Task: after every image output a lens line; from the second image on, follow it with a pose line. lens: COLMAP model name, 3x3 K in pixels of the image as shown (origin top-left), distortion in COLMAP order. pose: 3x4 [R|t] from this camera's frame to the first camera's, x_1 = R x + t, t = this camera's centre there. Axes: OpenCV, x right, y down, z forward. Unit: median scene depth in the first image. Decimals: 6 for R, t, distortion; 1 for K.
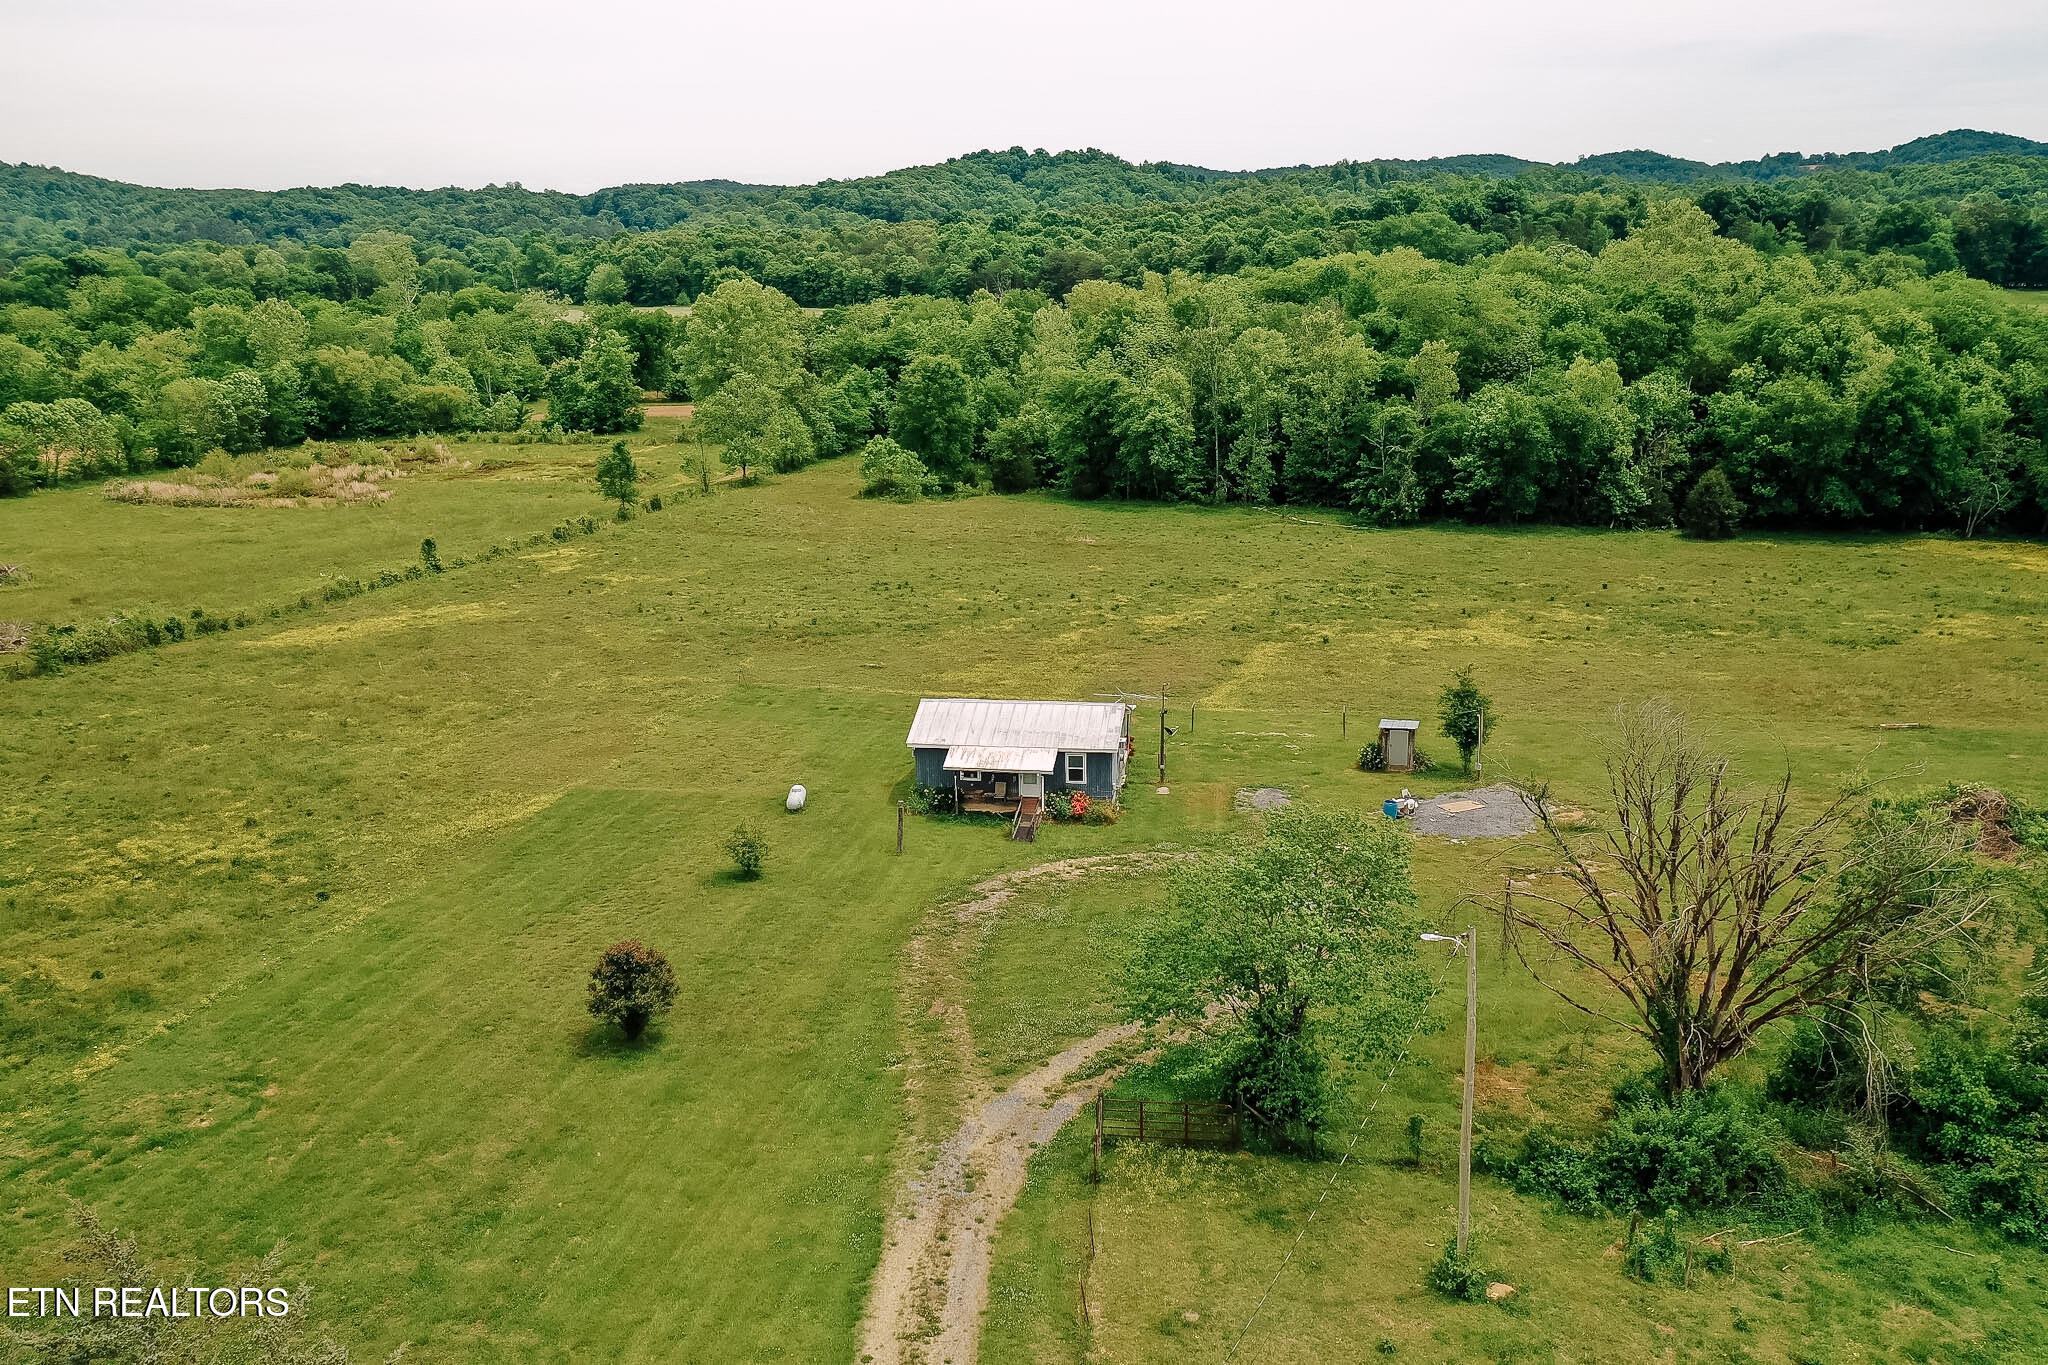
lens RADIAL K [[1558.2, 0, 1024.0], [0, 1558.2, 682.5], [0, 0, 1]] dist [-0.015142, -0.005946]
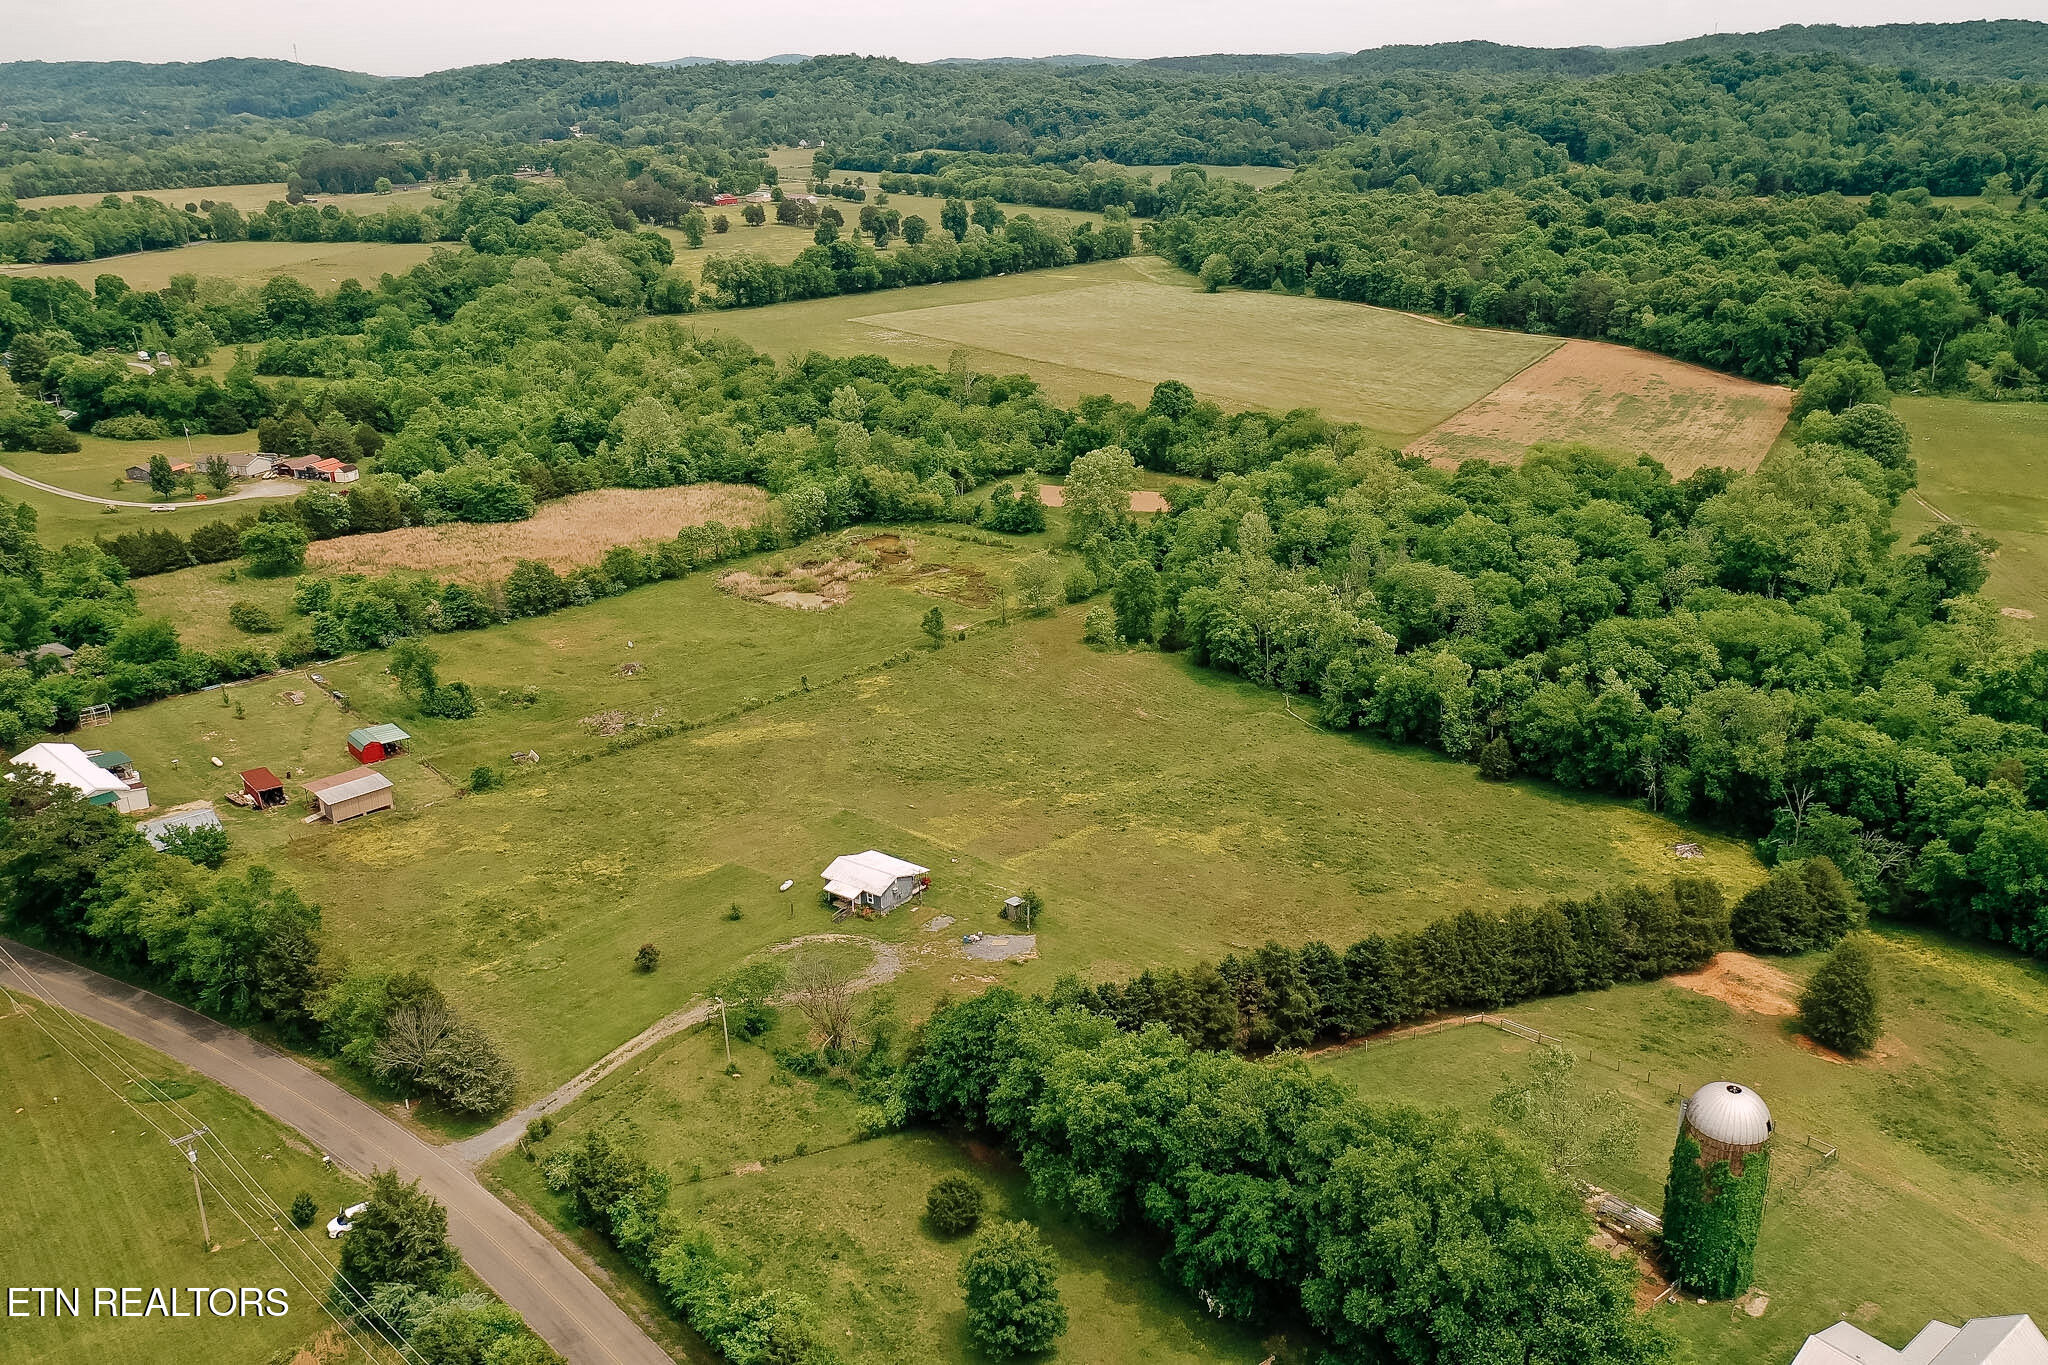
lens RADIAL K [[1558.2, 0, 1024.0], [0, 1558.2, 682.5], [0, 0, 1]] dist [-0.015142, -0.005946]
pose [[0.884880, 0.163673, -0.436117, 0.469714], [-0.113820, 0.983830, 0.138288, -0.243307], [0.451699, -0.072729, 0.889201, -0.427365]]
